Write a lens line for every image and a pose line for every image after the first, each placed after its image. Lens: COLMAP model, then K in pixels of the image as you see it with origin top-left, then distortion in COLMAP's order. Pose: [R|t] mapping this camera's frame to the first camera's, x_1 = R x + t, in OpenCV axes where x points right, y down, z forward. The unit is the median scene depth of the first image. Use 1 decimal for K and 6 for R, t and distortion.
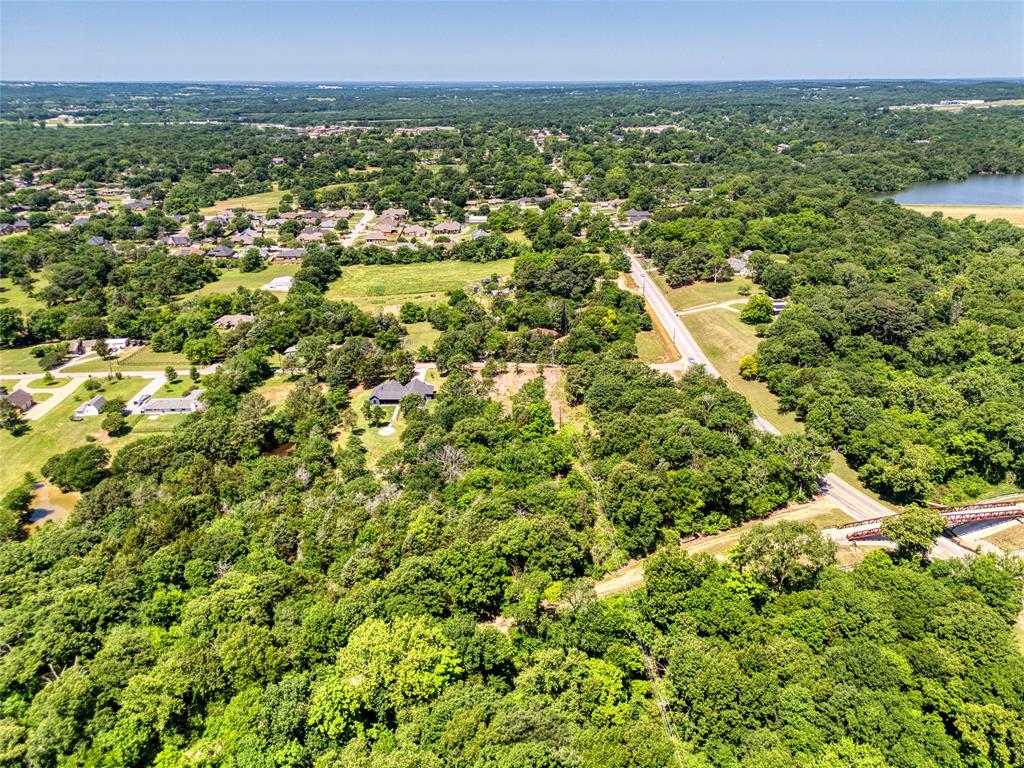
lens RADIAL K [[710.7, 0, 510.4], [0, 710.7, 398.2], [0, 0, 1]] dist [0.080052, -0.064609]
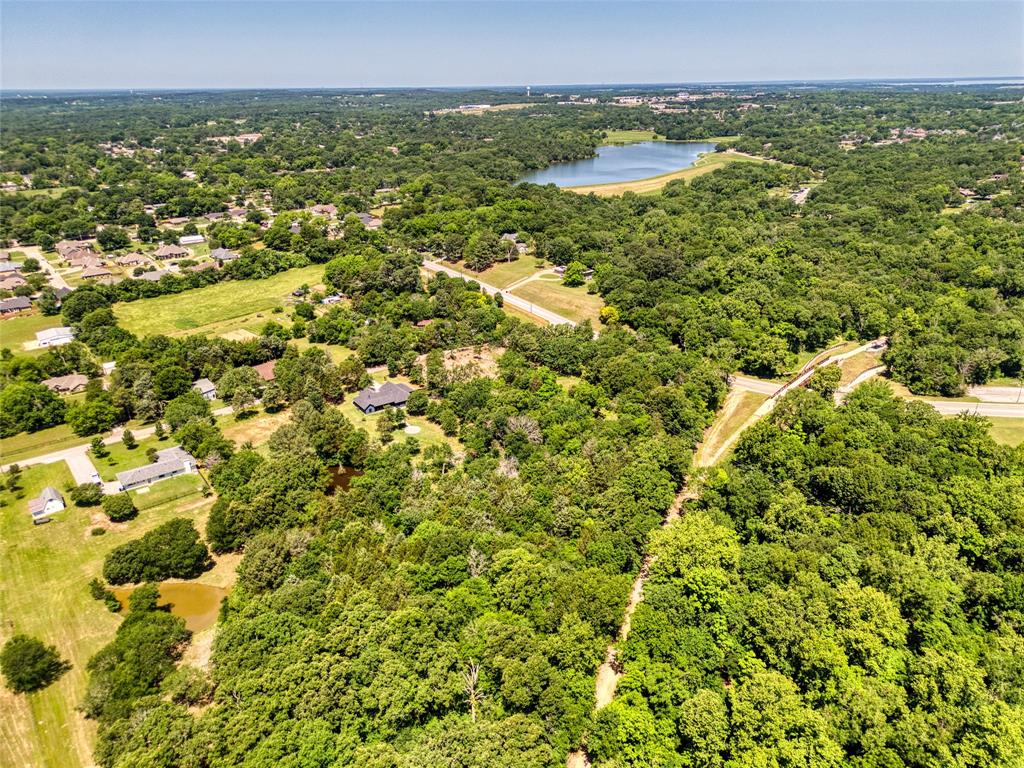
lens RADIAL K [[725.8, 0, 512.0], [0, 725.8, 384.0], [0, 0, 1]] dist [0.073637, -0.065200]
pose [[0.815261, -0.227951, 0.532342, -0.776576], [0.244200, 0.968862, 0.040887, -0.033223], [-0.525087, 0.096664, 0.845541, 0.039364]]
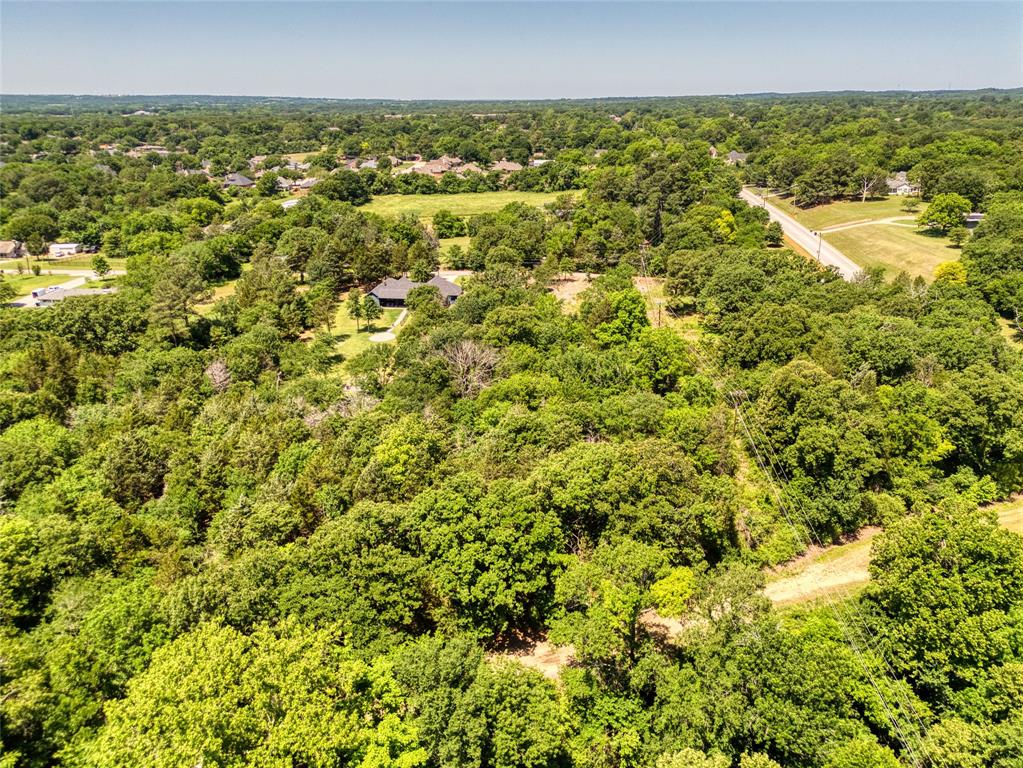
lens RADIAL K [[725.1, 0, 511.5], [0, 725.1, 384.0], [0, 0, 1]] dist [0.073637, -0.065200]
pose [[0.995645, 0.035811, -0.086077, -0.000807], [-0.039502, 0.998354, -0.041572, 0.142856], [0.084446, 0.044791, 0.995421, 0.466344]]
